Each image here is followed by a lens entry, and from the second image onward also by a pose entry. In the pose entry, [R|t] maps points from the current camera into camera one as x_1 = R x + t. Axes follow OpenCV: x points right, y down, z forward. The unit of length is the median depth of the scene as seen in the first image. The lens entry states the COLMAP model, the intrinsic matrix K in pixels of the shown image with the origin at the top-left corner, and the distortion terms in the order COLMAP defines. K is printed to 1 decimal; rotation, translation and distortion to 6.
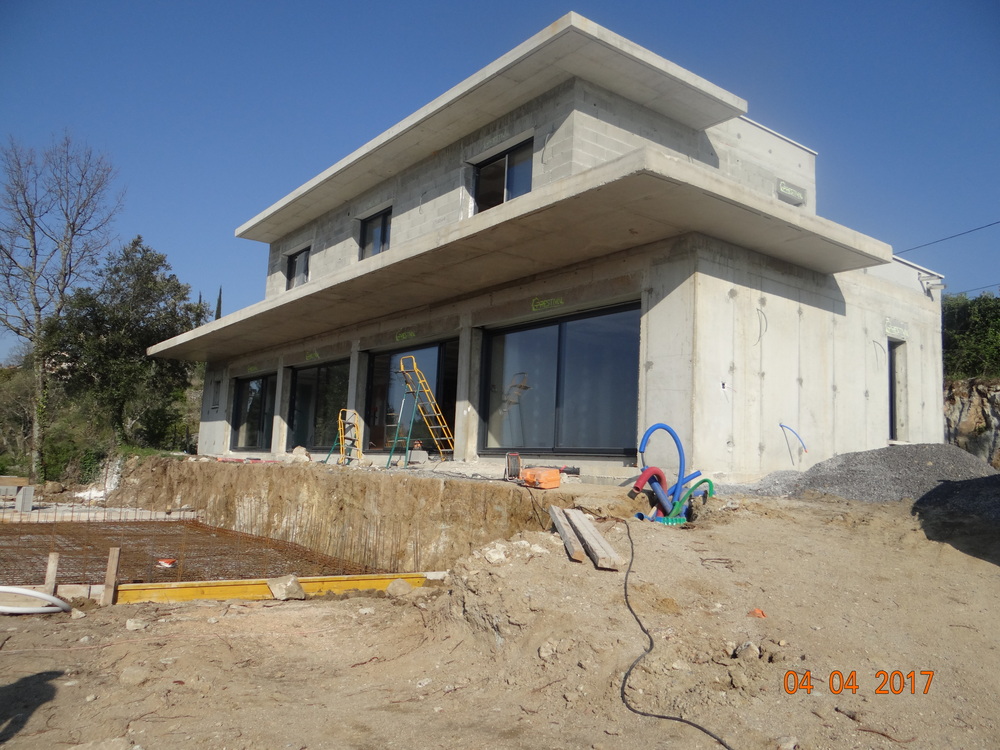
lens RADIAL K [[802.5, 0, 500.0], [0, 802.5, 375.0], [0, 0, 1]] dist [0.003173, 0.002278]
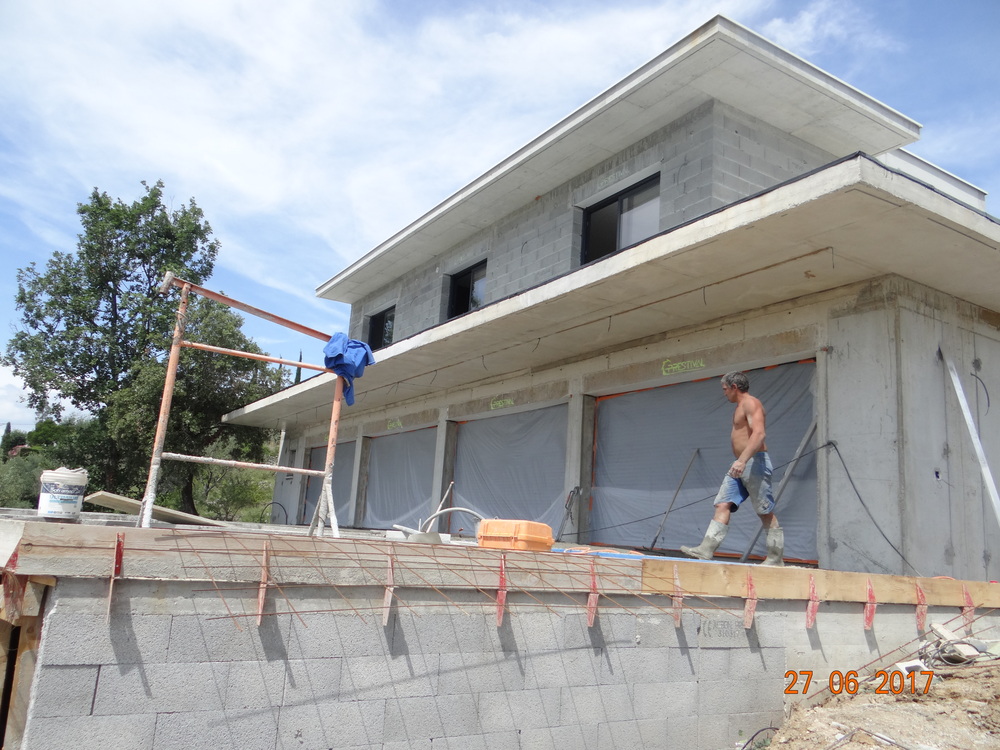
lens RADIAL K [[802.5, 0, 500.0], [0, 802.5, 375.0], [0, 0, 1]] dist [0.003173, 0.002278]
pose [[0.995935, 0.003213, -0.090015, -0.049746], [-0.010575, 0.996623, -0.081429, -0.010721], [0.089449, 0.082050, 0.992606, 0.155838]]
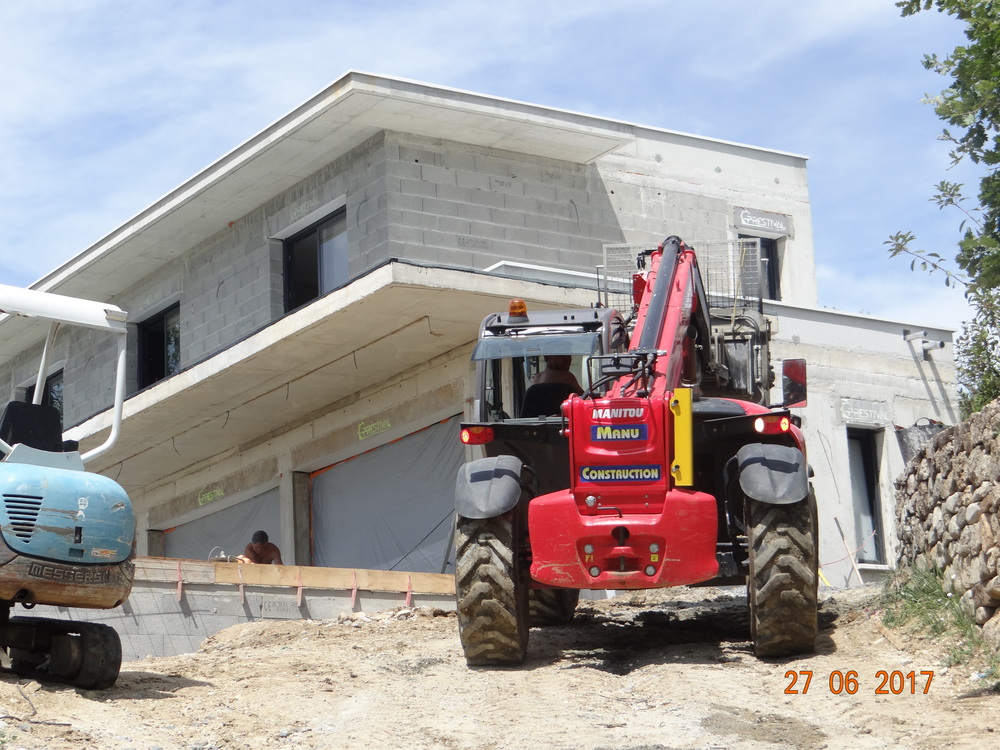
lens RADIAL K [[2248.6, 0, 500.0], [0, 2248.6, 375.0], [0, 0, 1]] dist [-0.006966, 0.168322]
pose [[0.993477, -0.105640, -0.042938, 0.254008], [0.100096, 0.988259, -0.115435, 0.109519], [0.054628, 0.110384, 0.992387, -1.025628]]
